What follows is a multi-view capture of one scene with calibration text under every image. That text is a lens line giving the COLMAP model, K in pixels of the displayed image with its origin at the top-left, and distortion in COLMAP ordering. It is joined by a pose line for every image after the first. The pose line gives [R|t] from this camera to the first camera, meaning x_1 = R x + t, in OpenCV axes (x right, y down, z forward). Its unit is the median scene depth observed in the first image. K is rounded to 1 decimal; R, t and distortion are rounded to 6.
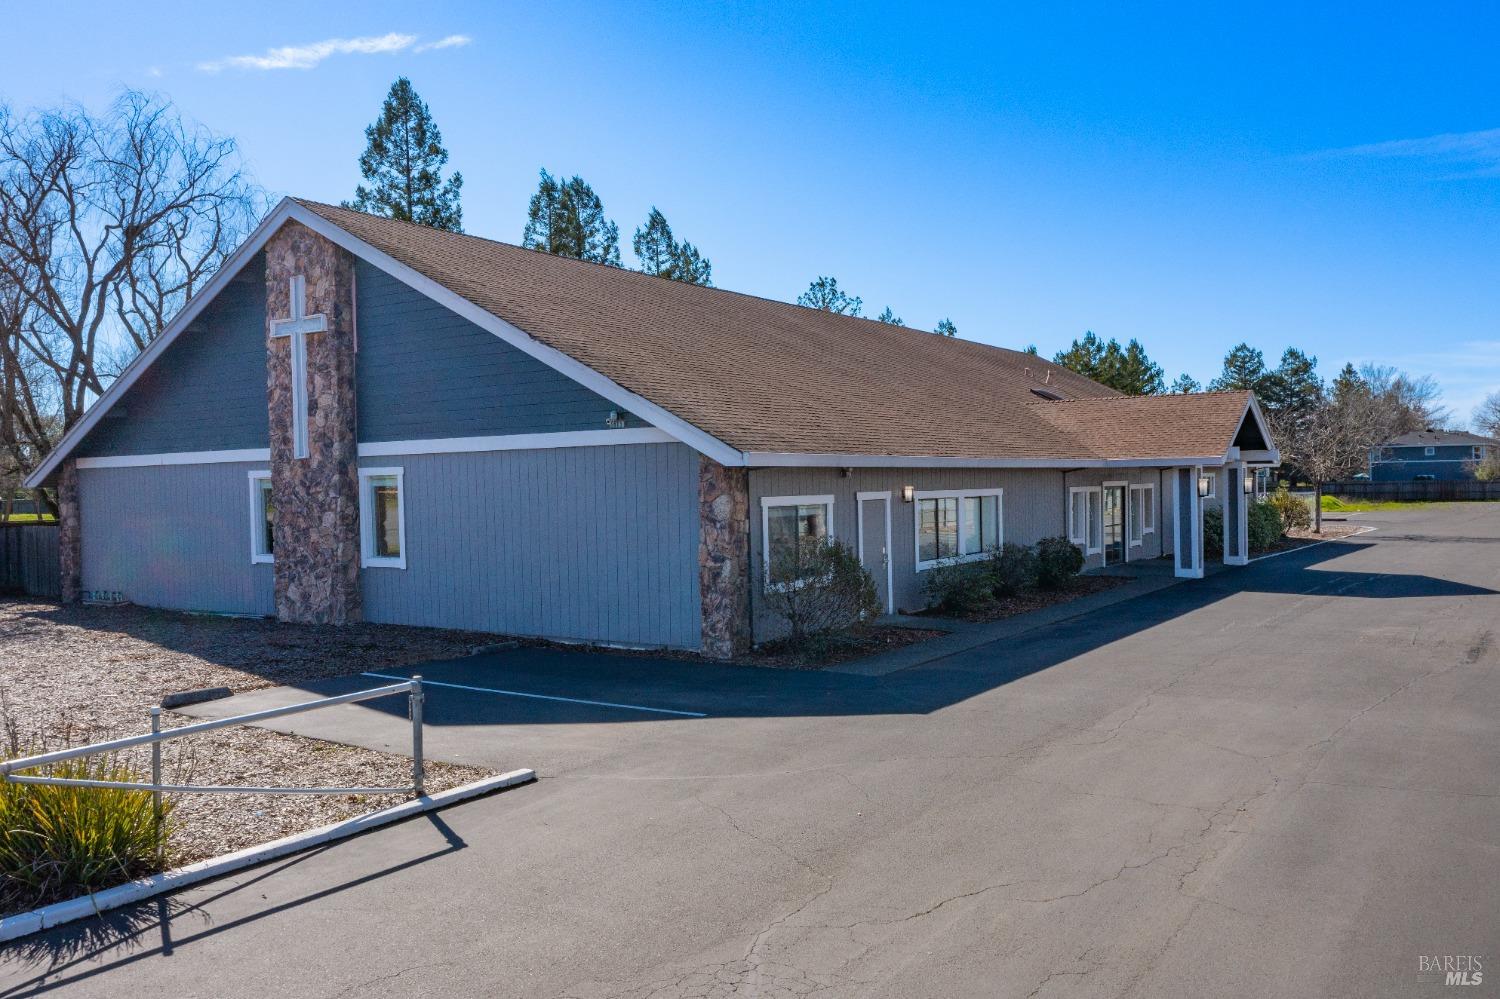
lens RADIAL K [[1200.9, 0, 724.1], [0, 1200.9, 494.6], [0, 0, 1]] dist [0.008537, -0.006243]
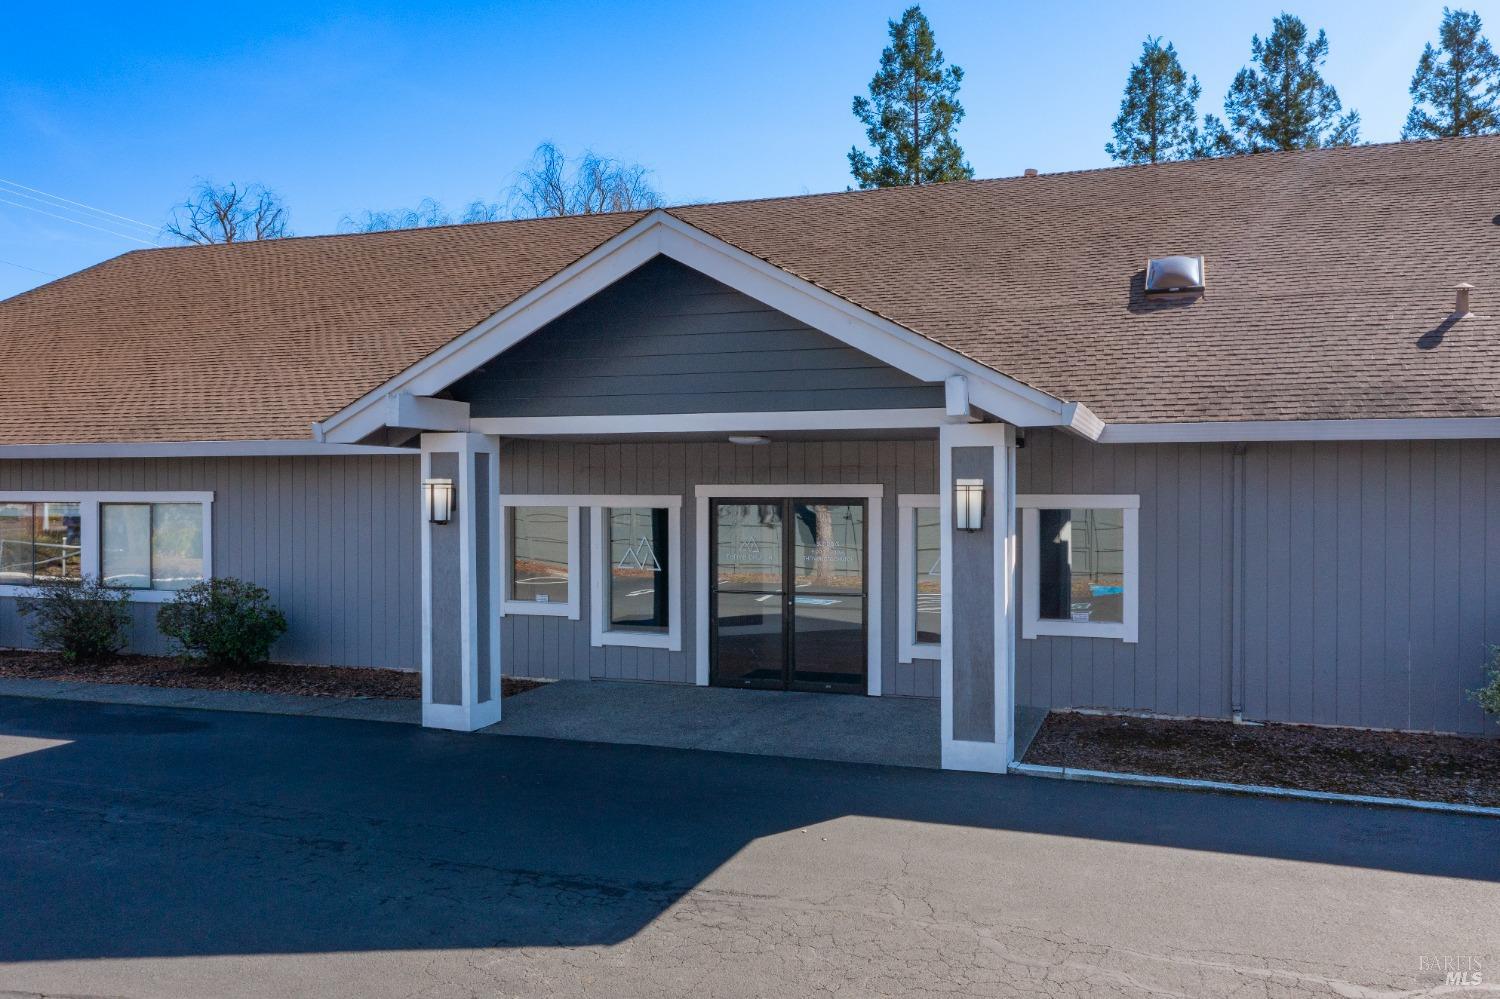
lens RADIAL K [[1200.9, 0, 749.0], [0, 1200.9, 492.3], [0, 0, 1]] dist [0.008537, -0.006243]
pose [[0.271093, 0.021099, -0.962322, 0.429081], [-0.016330, 0.999717, 0.017318, -0.009561], [0.962415, 0.011020, 0.271361, 0.526867]]
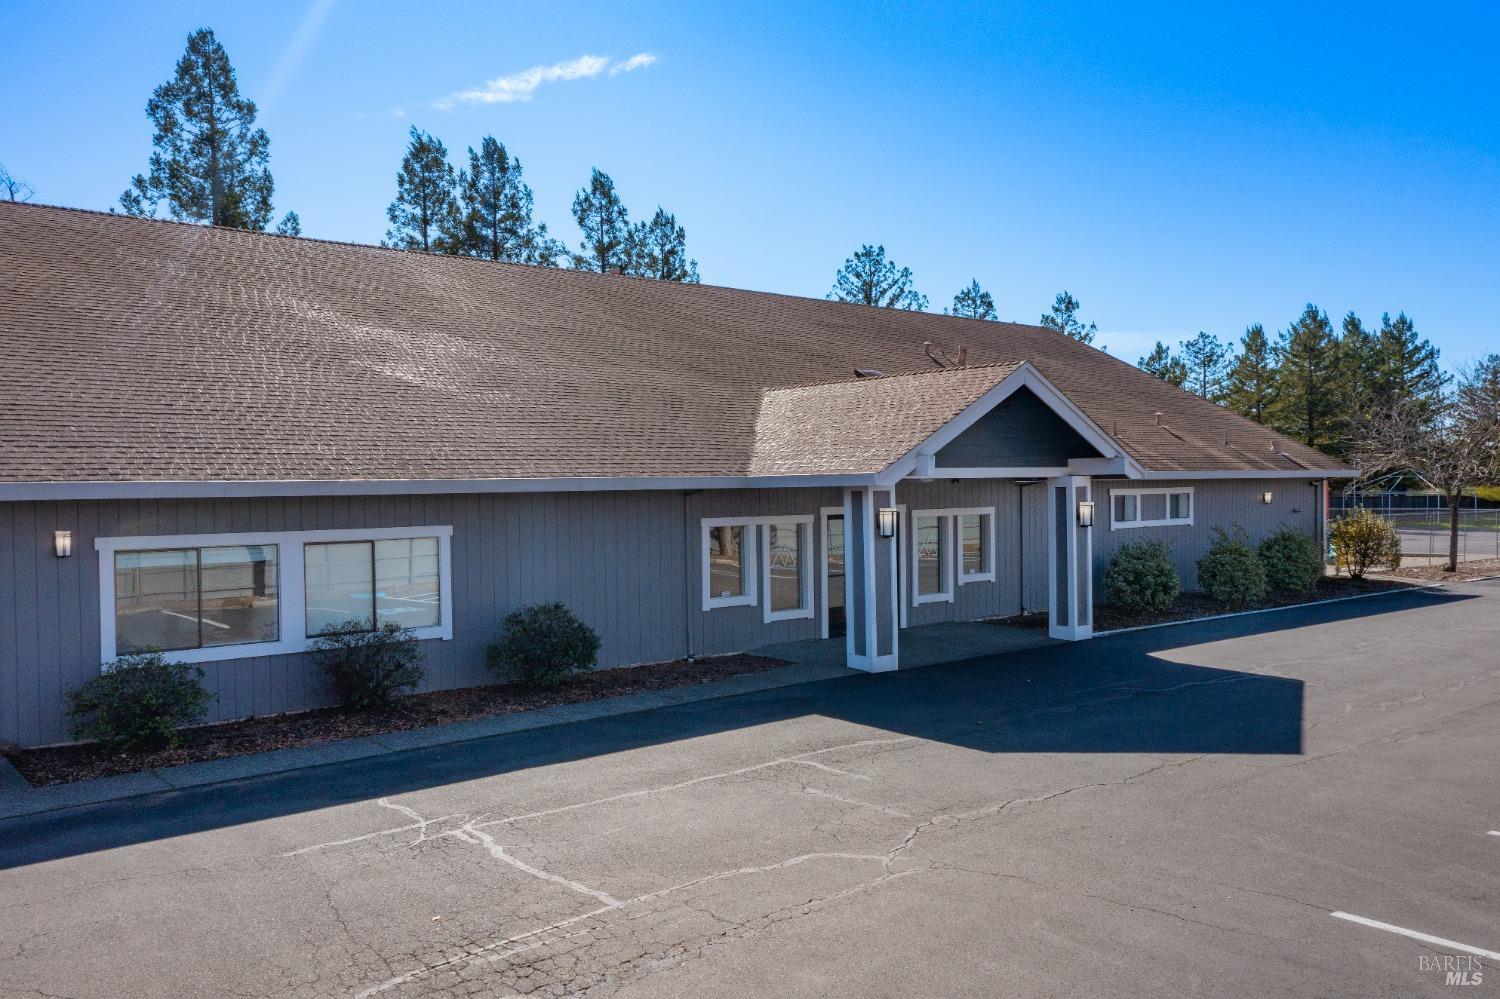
lens RADIAL K [[1200.9, 0, 741.8], [0, 1200.9, 498.3], [0, 0, 1]] dist [0.008537, -0.006243]
pose [[0.967184, 0.004215, -0.254042, 0.256505], [-0.003324, 0.999987, 0.003935, -0.010693], [0.254055, -0.002961, 0.967185, 0.210722]]
